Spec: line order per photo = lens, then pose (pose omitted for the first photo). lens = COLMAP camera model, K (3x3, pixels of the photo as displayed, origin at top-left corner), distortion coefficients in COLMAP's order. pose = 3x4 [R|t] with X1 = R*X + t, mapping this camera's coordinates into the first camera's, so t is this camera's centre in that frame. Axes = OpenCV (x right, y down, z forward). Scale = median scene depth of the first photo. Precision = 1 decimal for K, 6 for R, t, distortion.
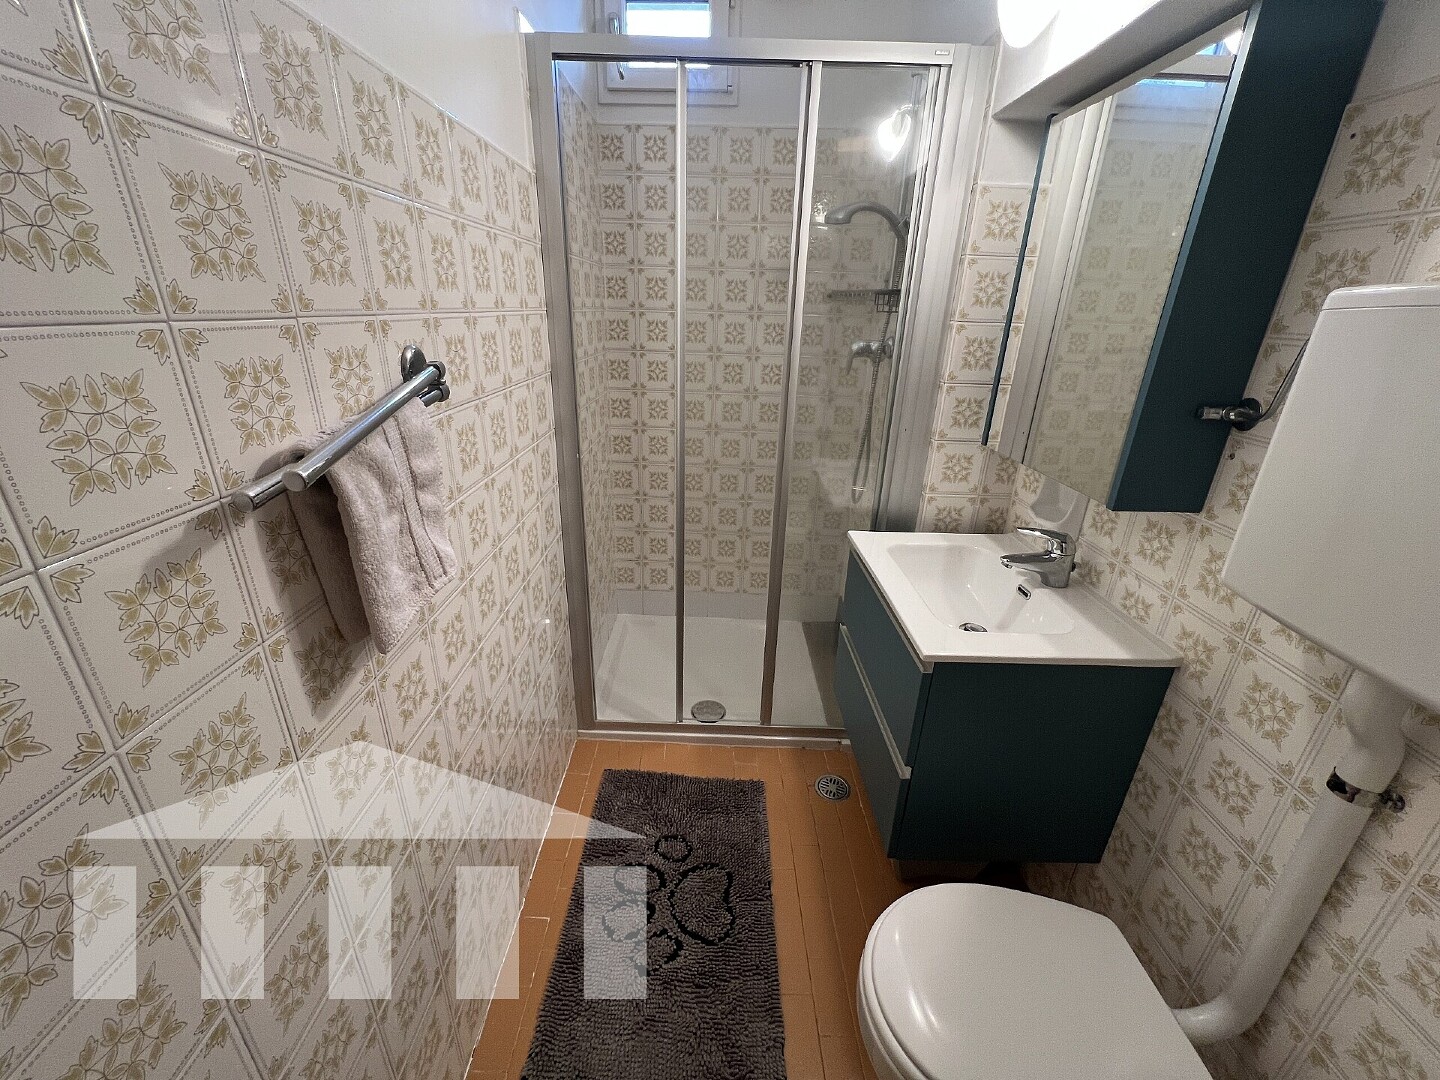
lens RADIAL K [[582.3, 0, 715.3], [0, 582.3, 540.6], [0, 0, 1]] dist [-0.002049, 0.000021]
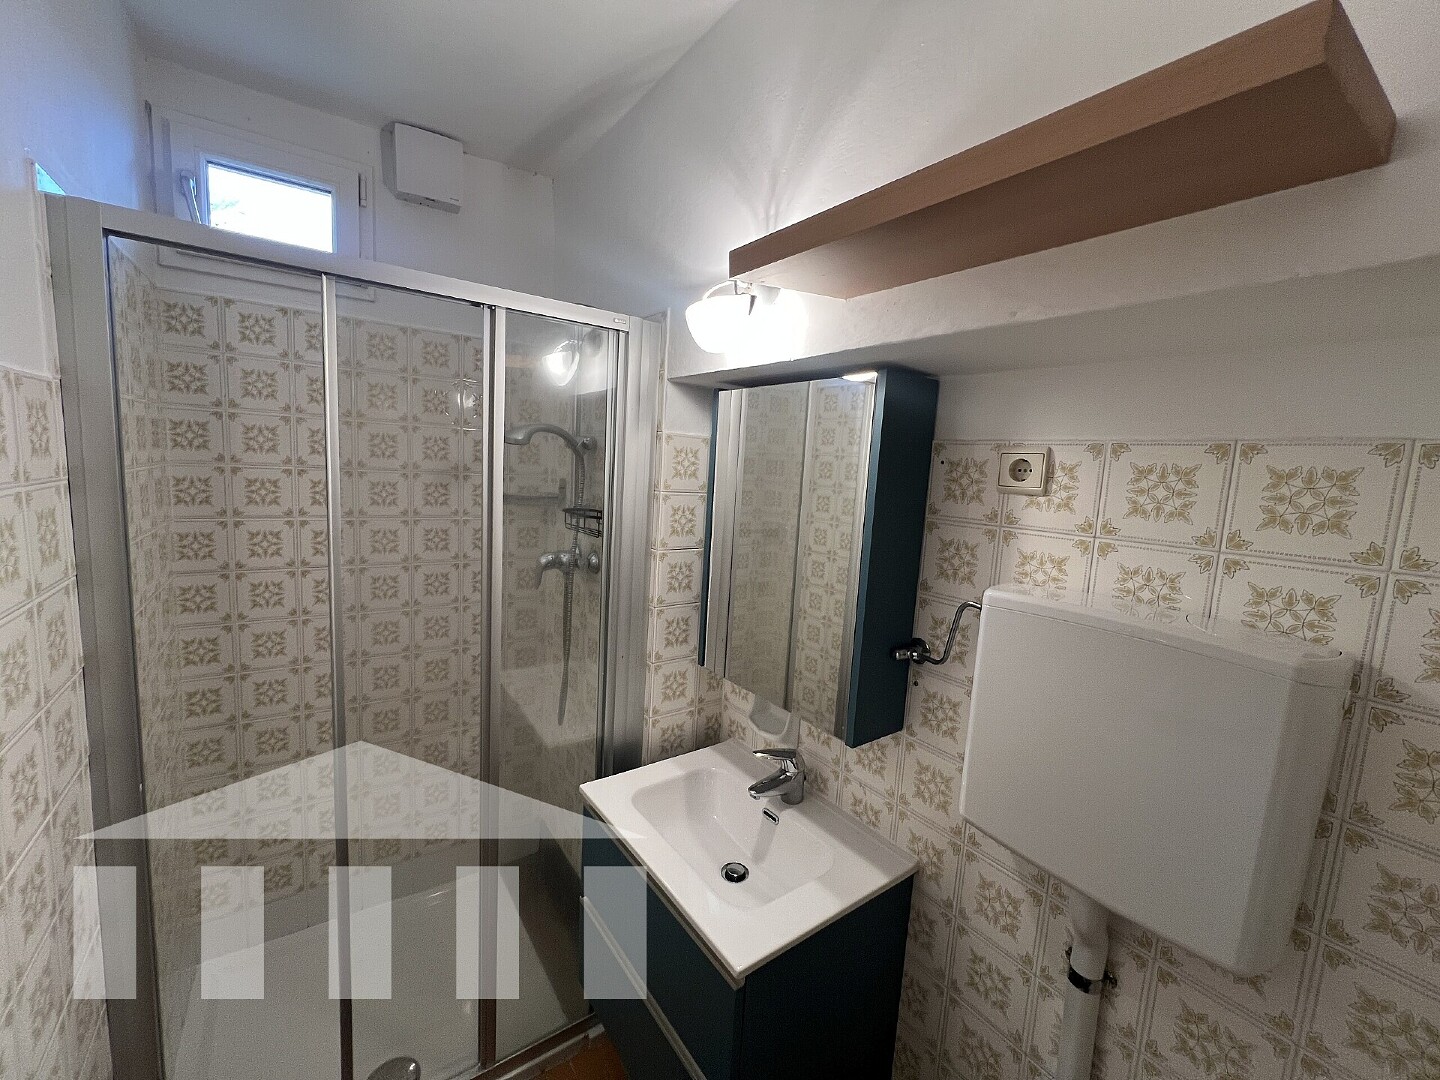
lens RADIAL K [[580.7, 0, 723.4], [0, 580.7, 536.6], [0, 0, 1]] dist [-0.004772, 0.000104]
pose [[0.807164, -0.049520, 0.588246, -0.118132], [0.183243, 0.968270, -0.169926, -0.257971], [-0.561167, 0.244950, 0.790627, 0.152988]]
